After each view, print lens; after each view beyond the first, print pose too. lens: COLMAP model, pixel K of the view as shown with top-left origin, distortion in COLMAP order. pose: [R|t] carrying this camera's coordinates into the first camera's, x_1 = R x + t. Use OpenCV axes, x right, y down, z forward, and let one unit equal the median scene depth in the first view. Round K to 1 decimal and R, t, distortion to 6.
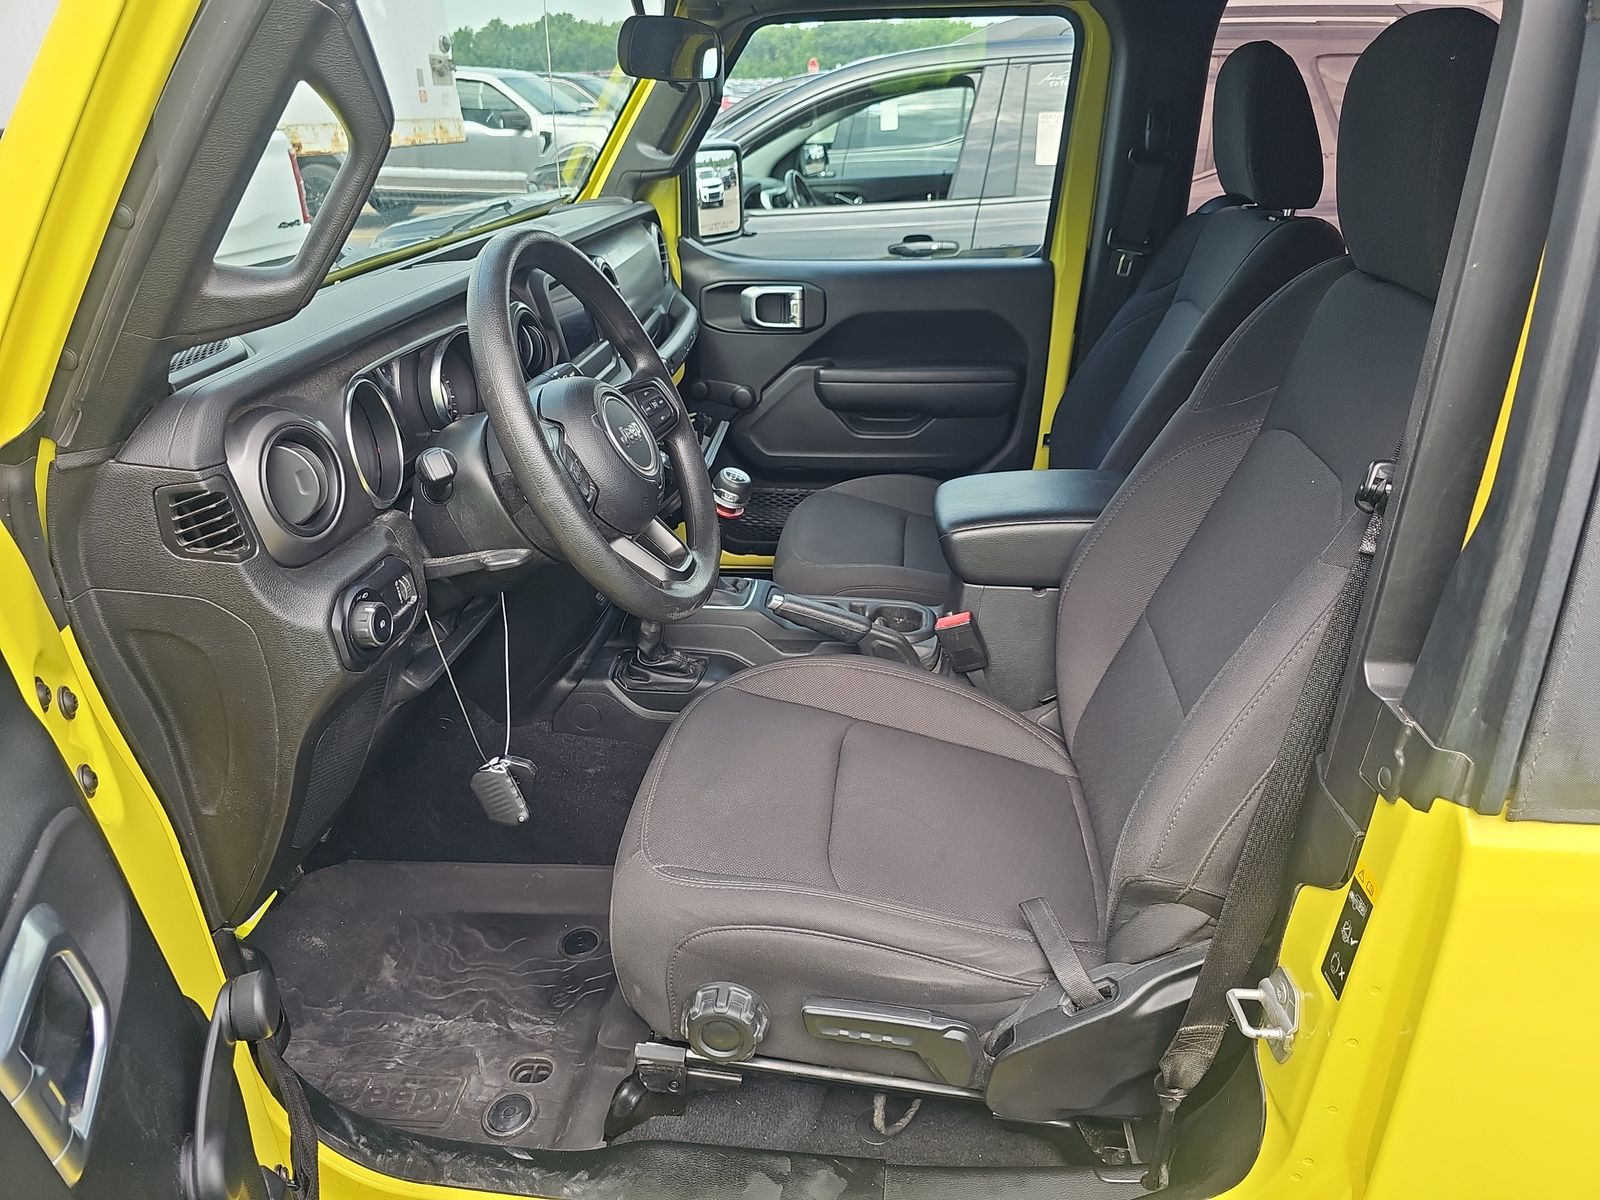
lens RADIAL K [[1059.6, 0, 805.6], [0, 1059.6, 621.3], [0, 0, 1]] dist [0.021220, -0.022210]
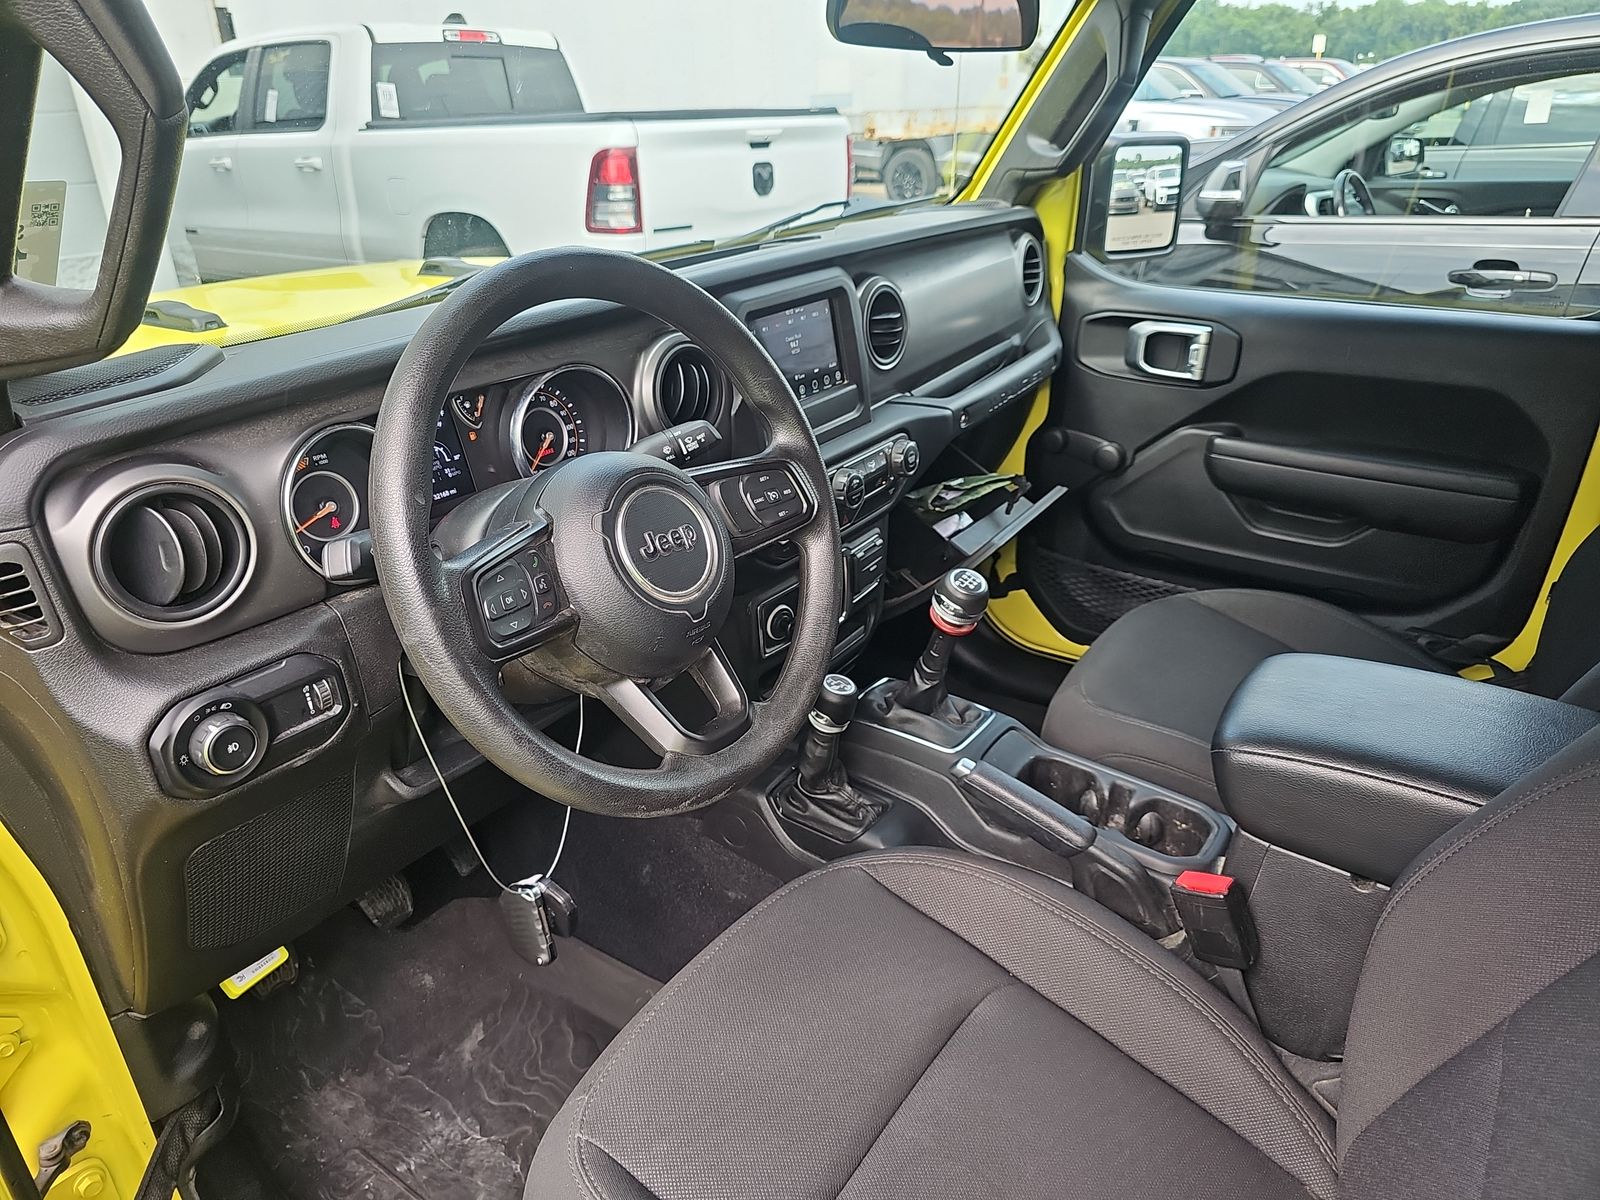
lens RADIAL K [[1059.6, 0, 811.8], [0, 1059.6, 591.7], [0, 0, 1]] dist [0.021220, -0.022210]
pose [[0.870076, 0.212399, -0.444808, 0.132534], [-0.218213, 0.975130, 0.038792, -0.105251], [0.441985, 0.063311, 0.894785, 0.222191]]
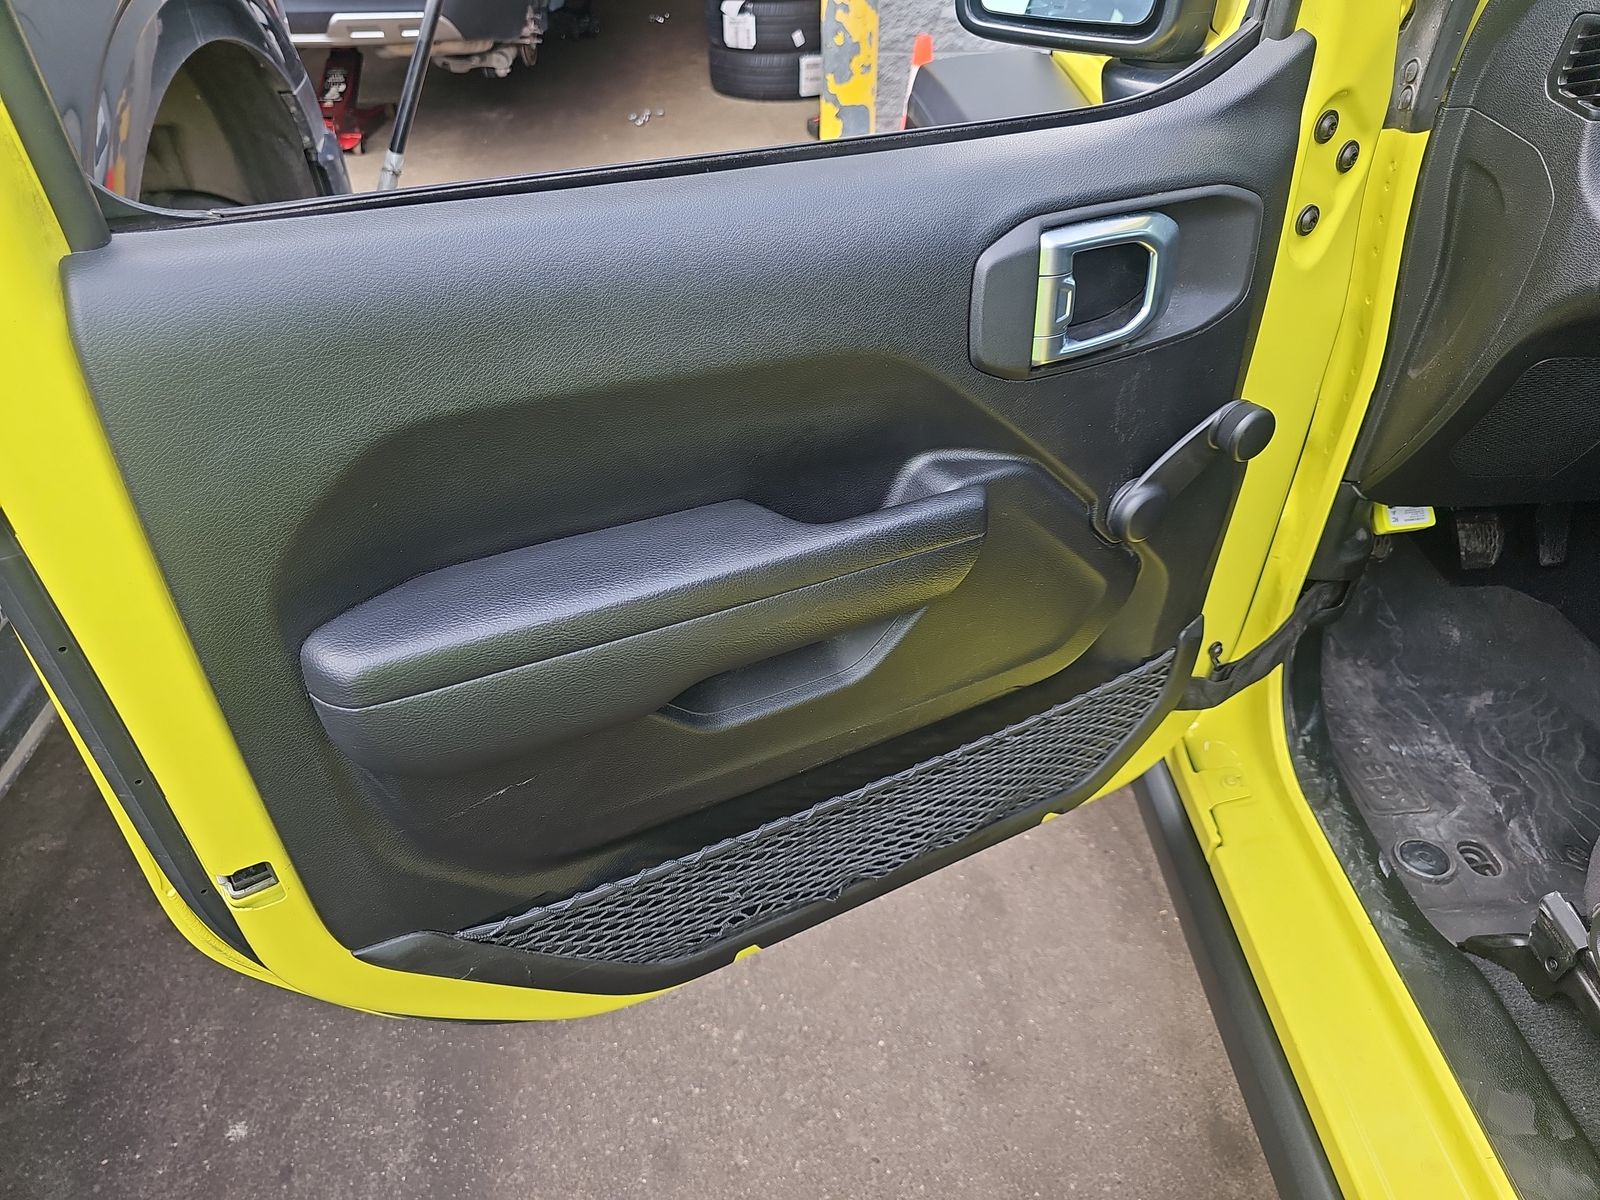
lens RADIAL K [[1059.6, 0, 815.8], [0, 1059.6, 597.5], [0, 0, 1]] dist [0.021220, -0.022210]
pose [[0.174158, 0.610005, -0.773022, 0.137550], [-0.450964, 0.747267, 0.488081, 0.045637], [0.875386, 0.263602, 0.405232, 0.052545]]
